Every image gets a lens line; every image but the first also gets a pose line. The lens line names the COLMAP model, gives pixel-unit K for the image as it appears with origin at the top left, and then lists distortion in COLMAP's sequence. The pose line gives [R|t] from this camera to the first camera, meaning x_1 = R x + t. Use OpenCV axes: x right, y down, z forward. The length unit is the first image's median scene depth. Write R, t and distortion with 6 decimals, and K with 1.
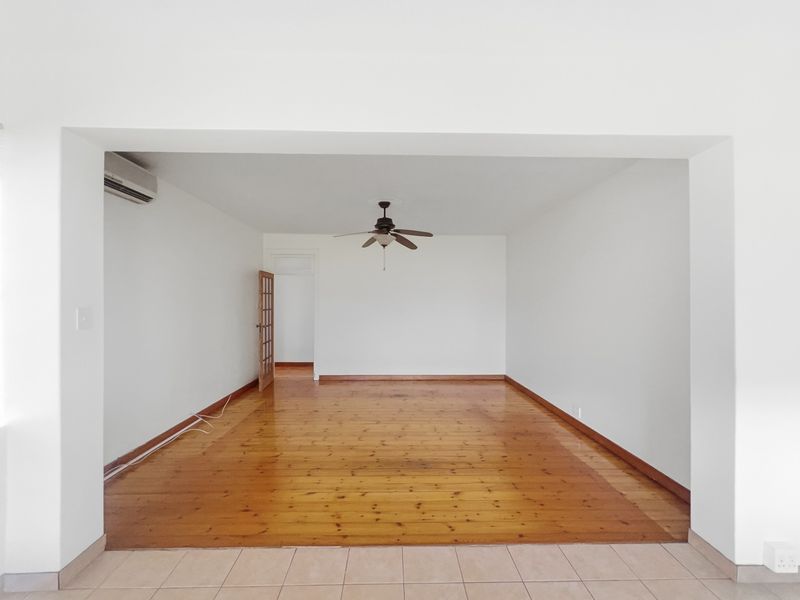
lens RADIAL K [[320.4, 0, 395.6], [0, 320.4, 296.7], [0, 0, 1]] dist [-0.000015, 0.000242]
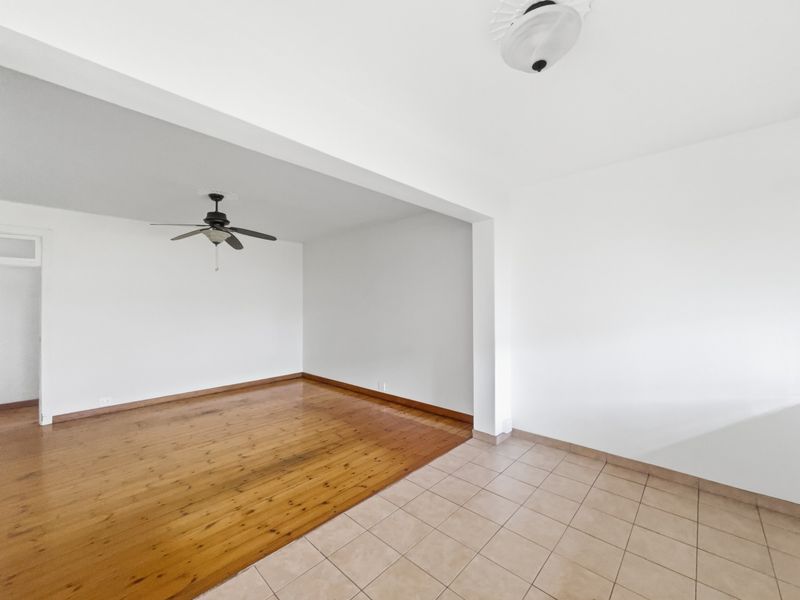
lens RADIAL K [[320.4, 0, 395.6], [0, 320.4, 296.7], [0, 0, 1]] dist [-0.000015, 0.000242]
pose [[0.711201, 0.006600, 0.702957, -0.407295], [0.001101, 0.999944, -0.010503, 0.000916], [-0.702987, 0.008244, 0.711155, 0.016205]]
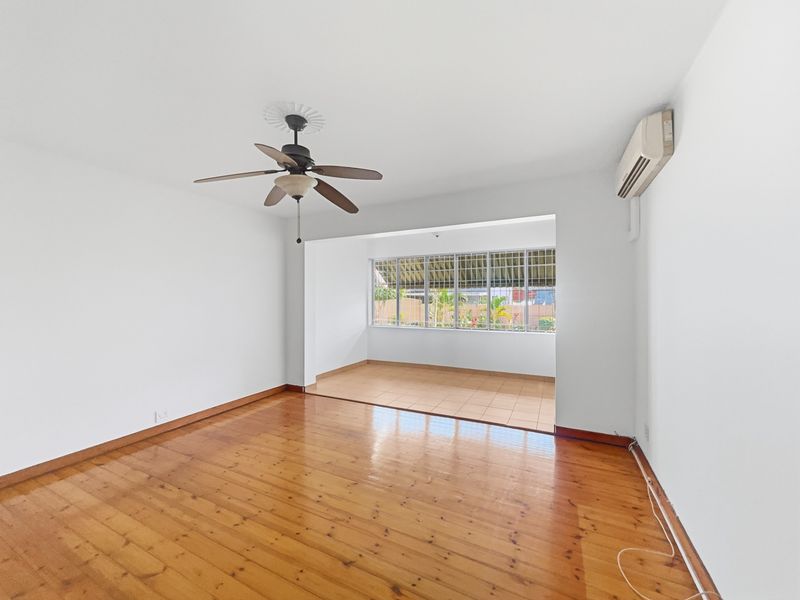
lens RADIAL K [[320.4, 0, 395.6], [0, 320.4, 296.7], [0, 0, 1]] dist [-0.000015, 0.000242]
pose [[-0.880738, 0.002500, 0.473598, -0.590113], [-0.007383, 0.999792, -0.019009, 0.028029], [-0.473547, -0.020238, -0.880536, 1.855274]]
